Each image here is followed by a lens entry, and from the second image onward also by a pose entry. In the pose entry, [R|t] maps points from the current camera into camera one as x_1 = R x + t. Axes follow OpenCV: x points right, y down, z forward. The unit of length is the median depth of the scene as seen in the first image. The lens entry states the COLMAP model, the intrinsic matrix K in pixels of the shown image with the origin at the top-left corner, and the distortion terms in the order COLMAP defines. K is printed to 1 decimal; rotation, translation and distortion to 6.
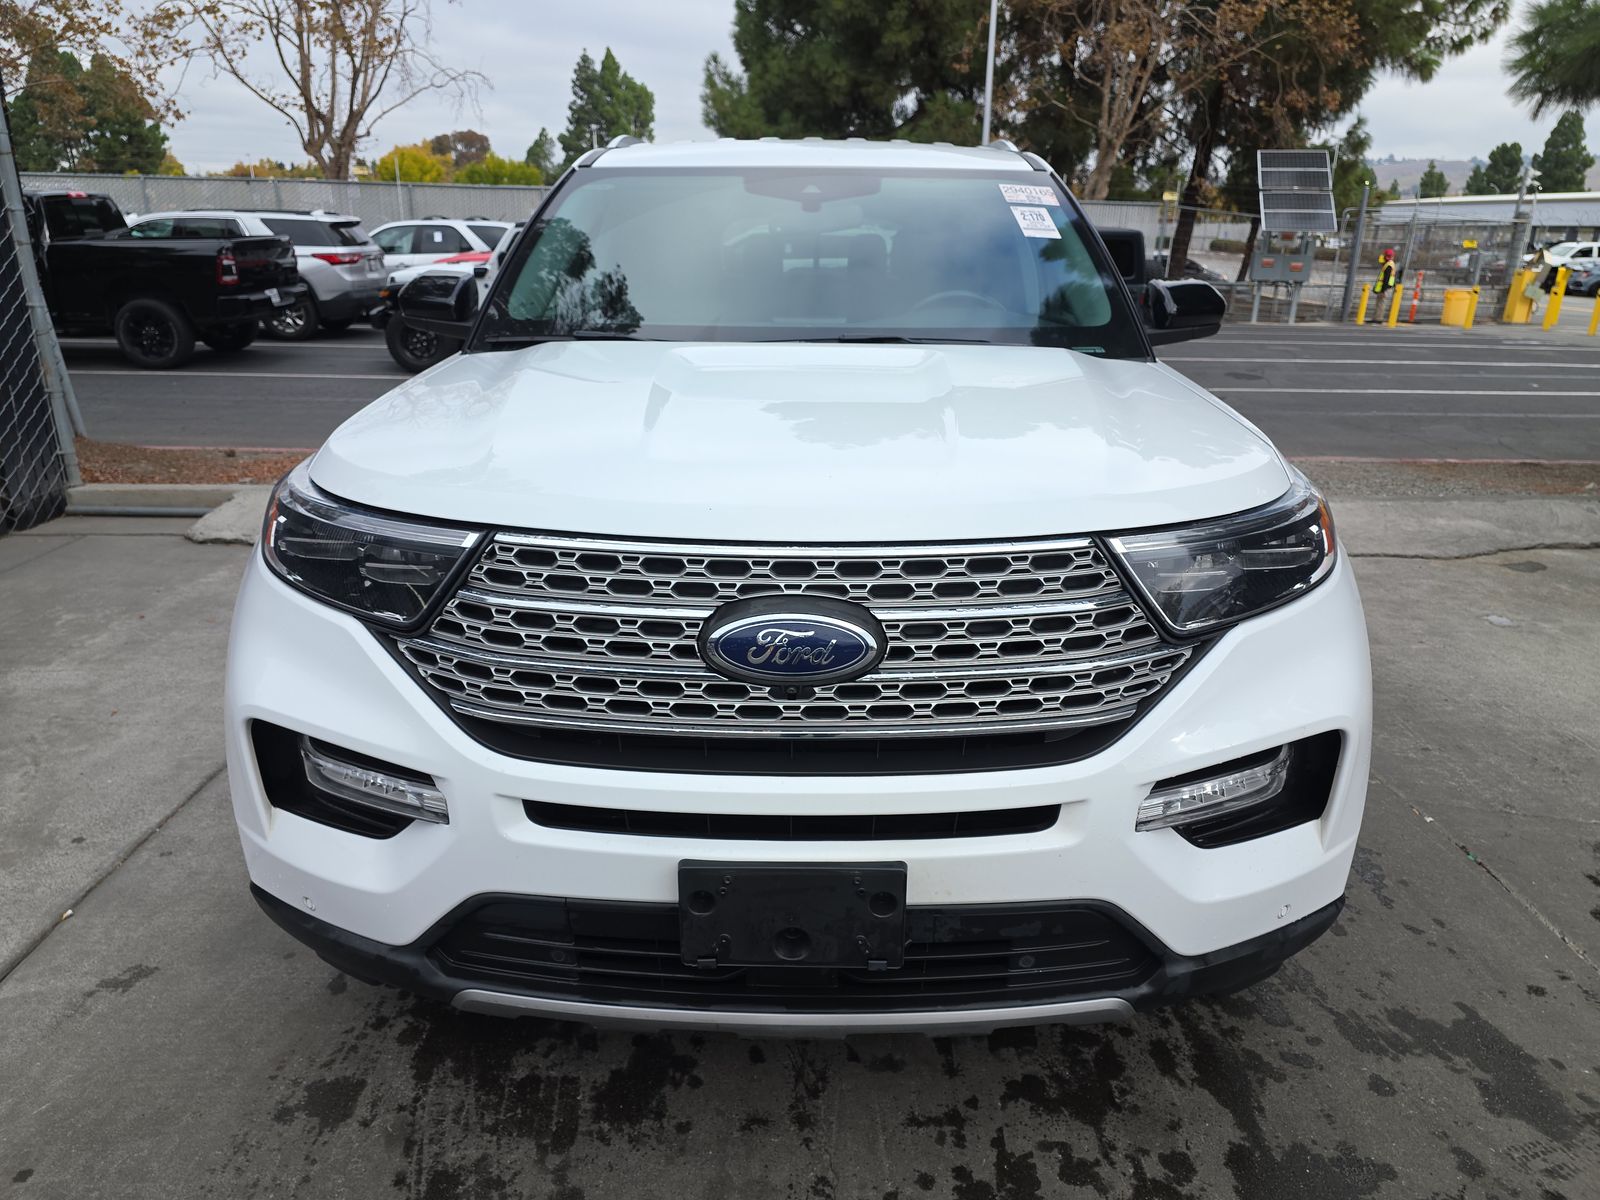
lens RADIAL K [[1044.9, 0, 799.2], [0, 1044.9, 600.8], [0, 0, 1]] dist [0.021745, -0.018750]
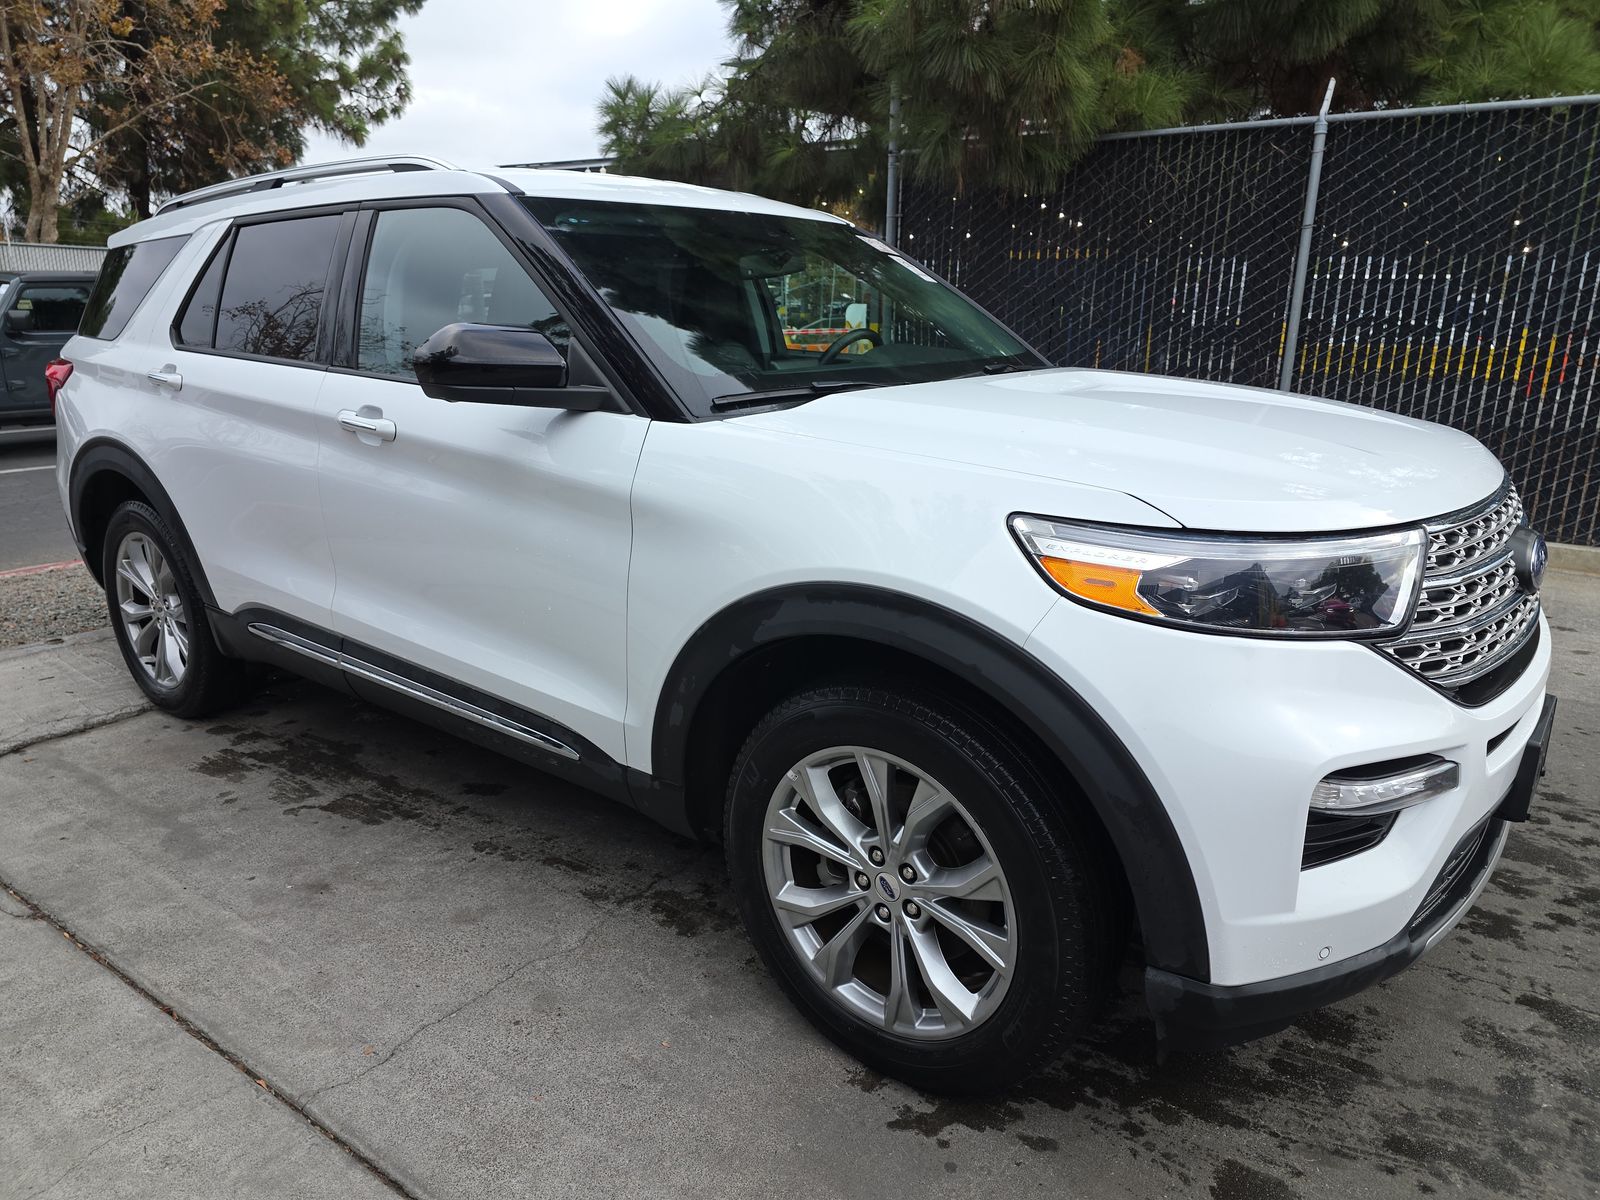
lens RADIAL K [[1044.9, 0, 794.5], [0, 1044.9, 599.8], [0, 0, 1]] dist [0.021745, -0.018750]
pose [[0.631453, -0.219890, 0.743583, -0.050463], [0.252248, 0.965042, 0.071170, -0.007772], [-0.733238, 0.142627, 0.664845, 0.023723]]
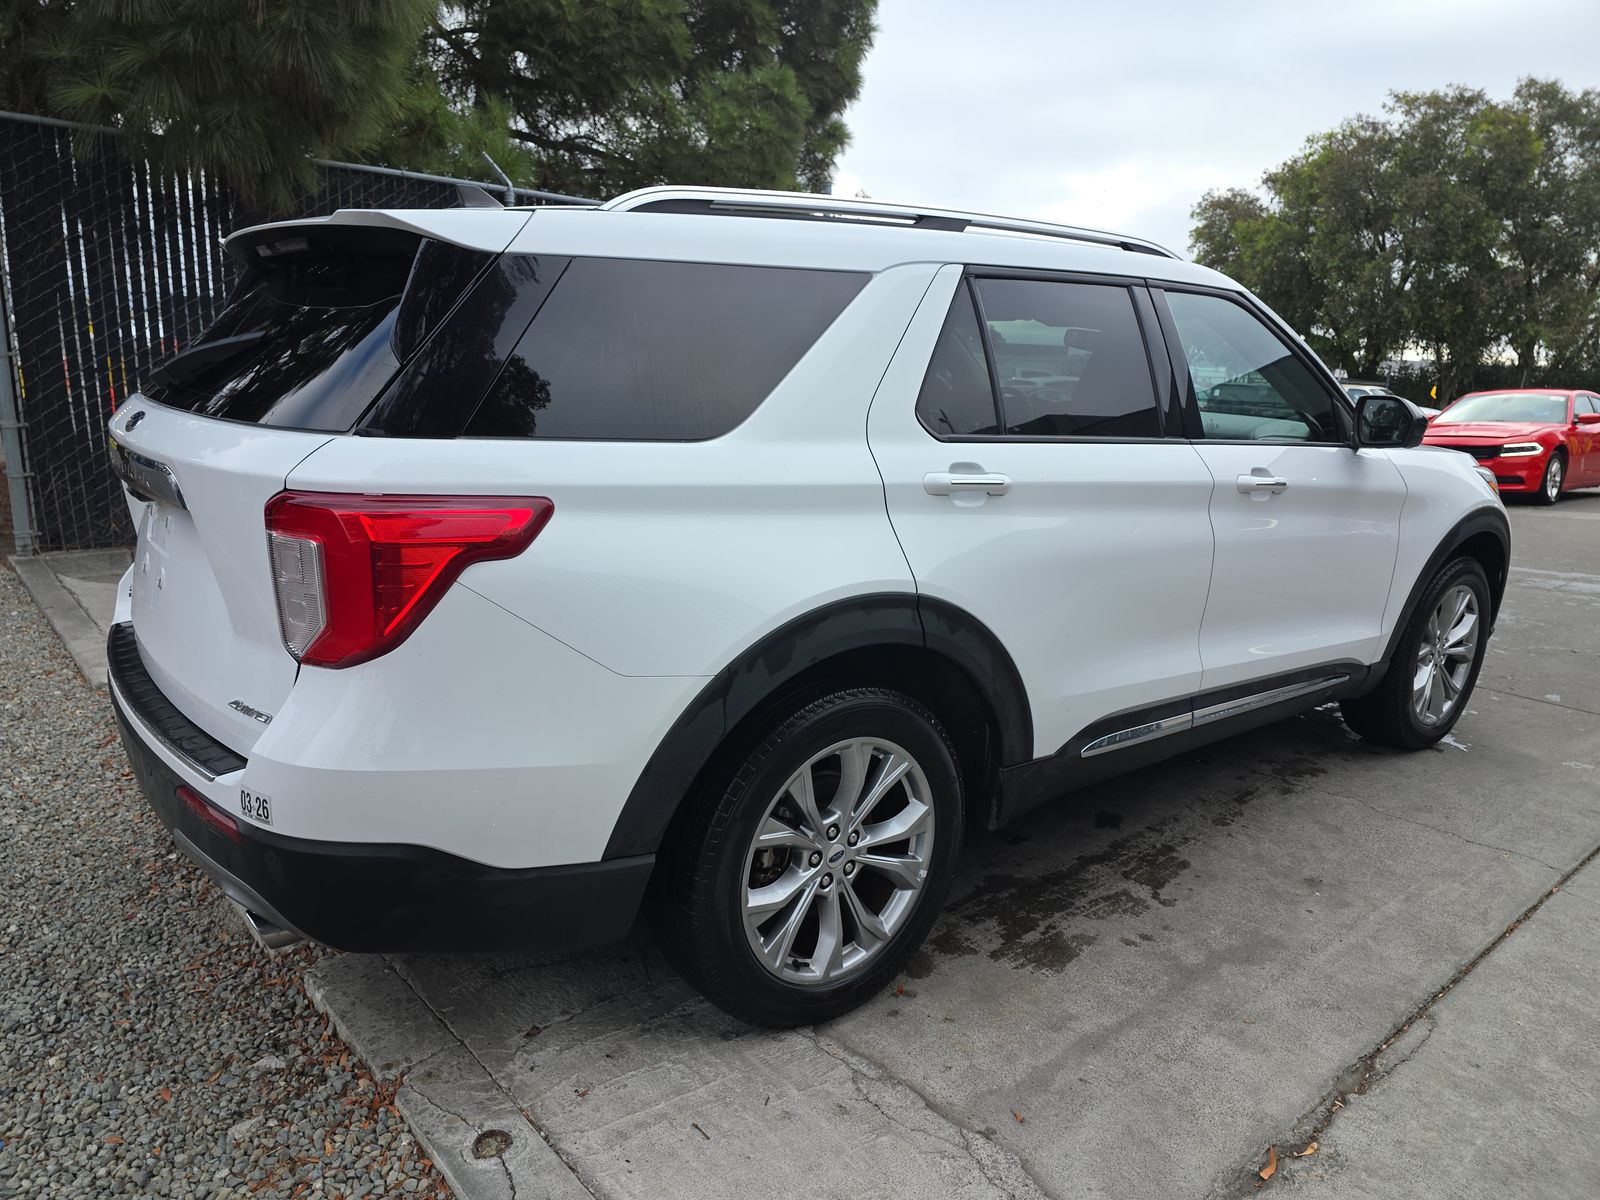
lens RADIAL K [[1044.9, 0, 792.1], [0, 1044.9, 608.2], [0, 0, 1]] dist [0.021745, -0.018750]
pose [[-0.575675, -0.219206, 0.787748, -0.180795], [0.226934, 0.882717, 0.411474, -0.731670], [-0.785556, 0.415642, -0.458413, 2.128811]]
